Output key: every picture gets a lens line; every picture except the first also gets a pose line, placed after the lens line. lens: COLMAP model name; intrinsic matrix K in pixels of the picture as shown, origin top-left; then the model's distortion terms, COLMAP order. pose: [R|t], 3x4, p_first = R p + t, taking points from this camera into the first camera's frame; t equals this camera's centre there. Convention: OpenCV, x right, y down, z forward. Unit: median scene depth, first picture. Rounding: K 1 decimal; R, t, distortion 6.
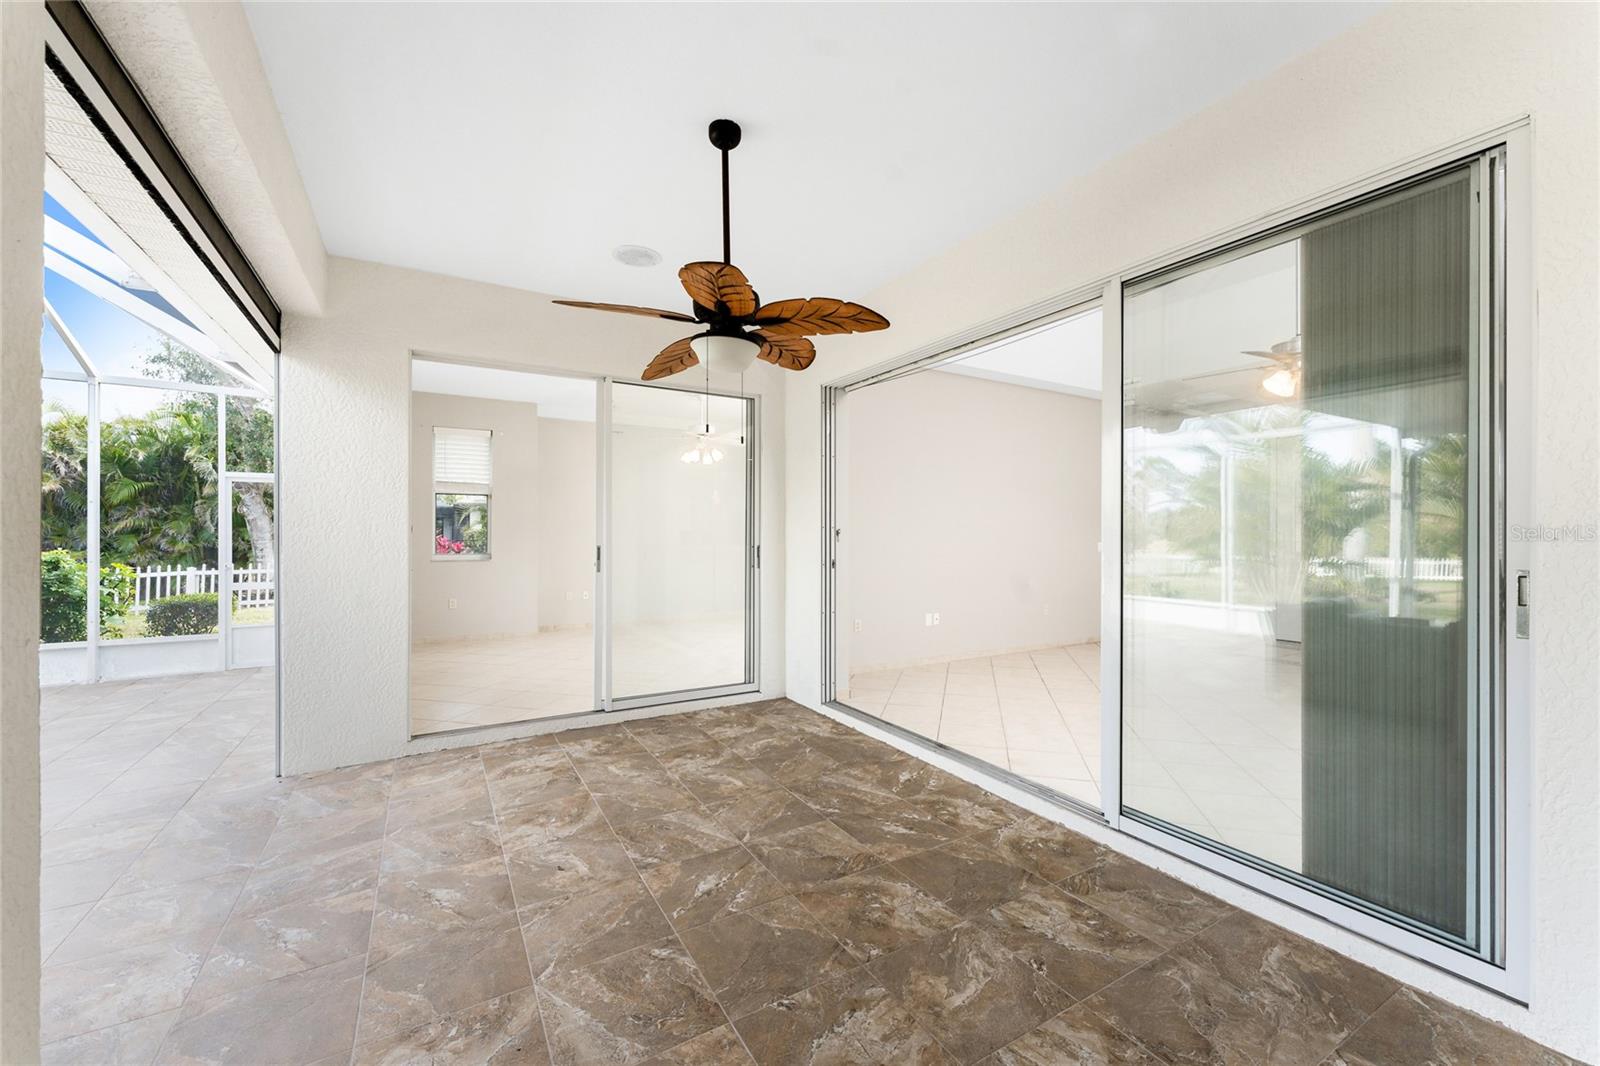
lens RADIAL K [[630.3, 0, 804.8], [0, 630.3, 538.7], [0, 0, 1]] dist [0.000058, 0.000176]
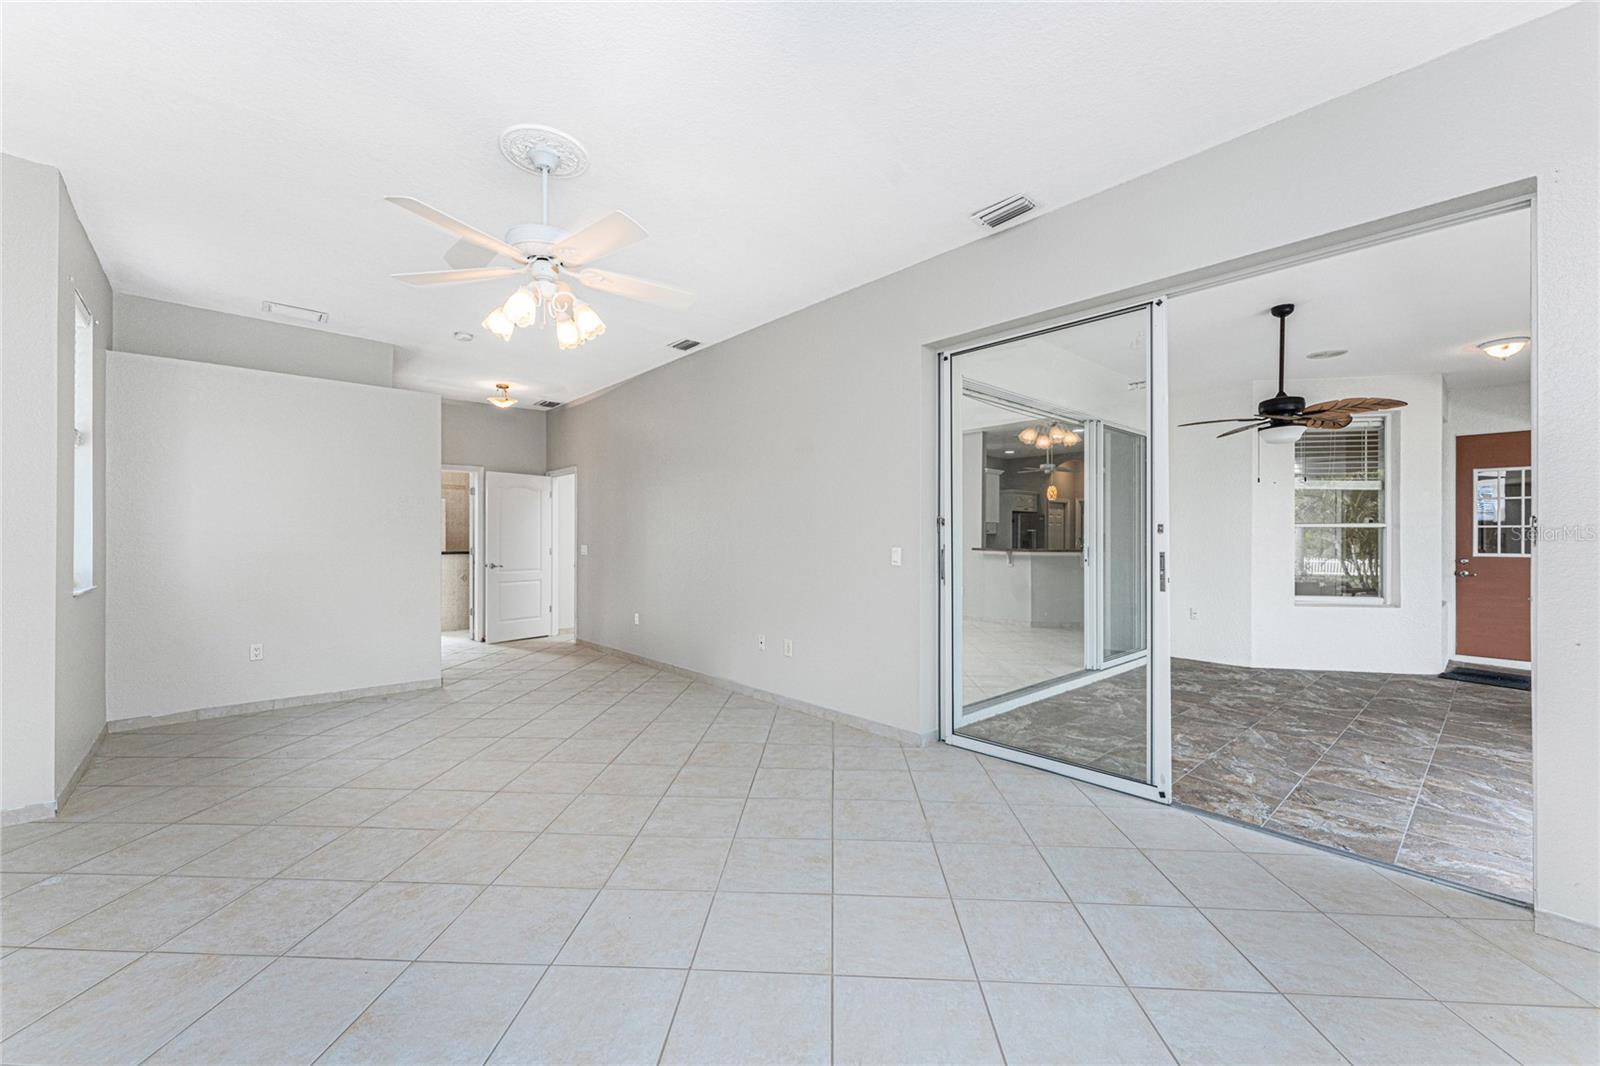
lens RADIAL K [[630.3, 0, 804.8], [0, 630.3, 538.7], [0, 0, 1]] dist [0.000058, 0.000176]
pose [[-0.192502, 0.000222, 0.981297, -1.086883], [0.005215, 0.999986, 0.000797, -0.005365], [-0.981283, 0.005271, -0.192500, 1.801738]]
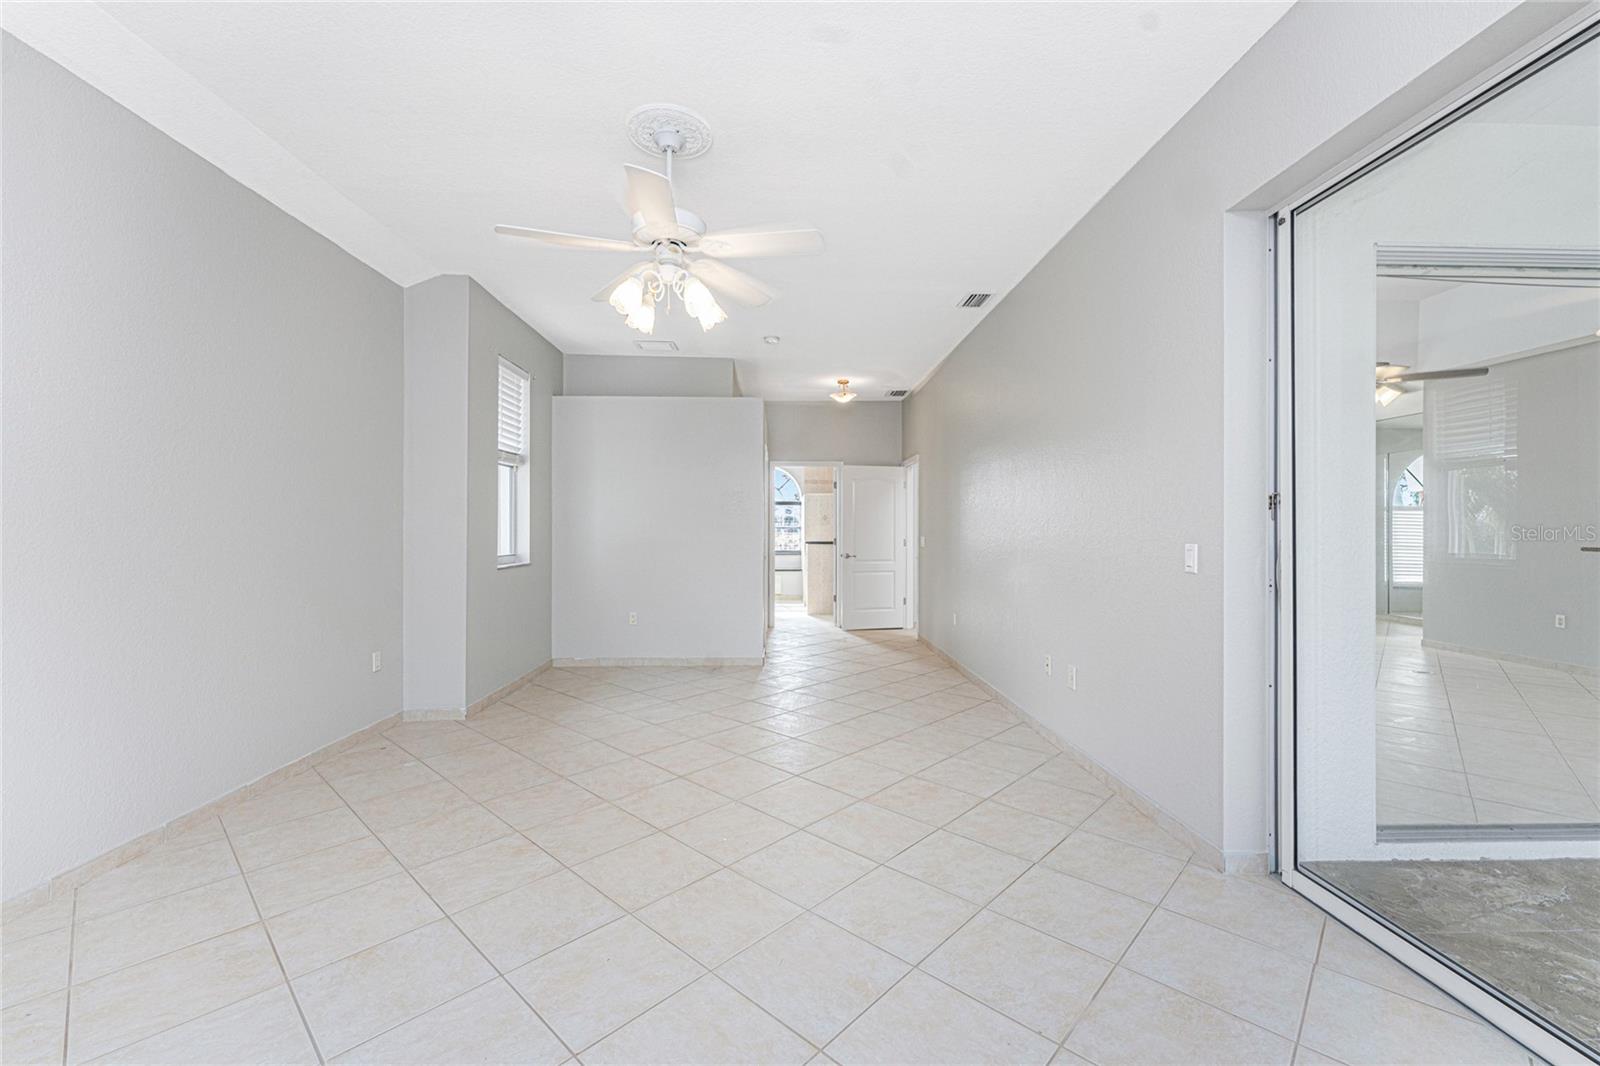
lens RADIAL K [[651.1, 0, 802.4], [0, 651.1, 528.3], [0, 0, 1]] dist [0.001517, 0.000362]
pose [[0.486669, 0.002854, 0.873582, -0.885914], [0.003302, 0.999982, -0.005106, -0.003038], [-0.873580, 0.005369, 0.486650, 1.475589]]
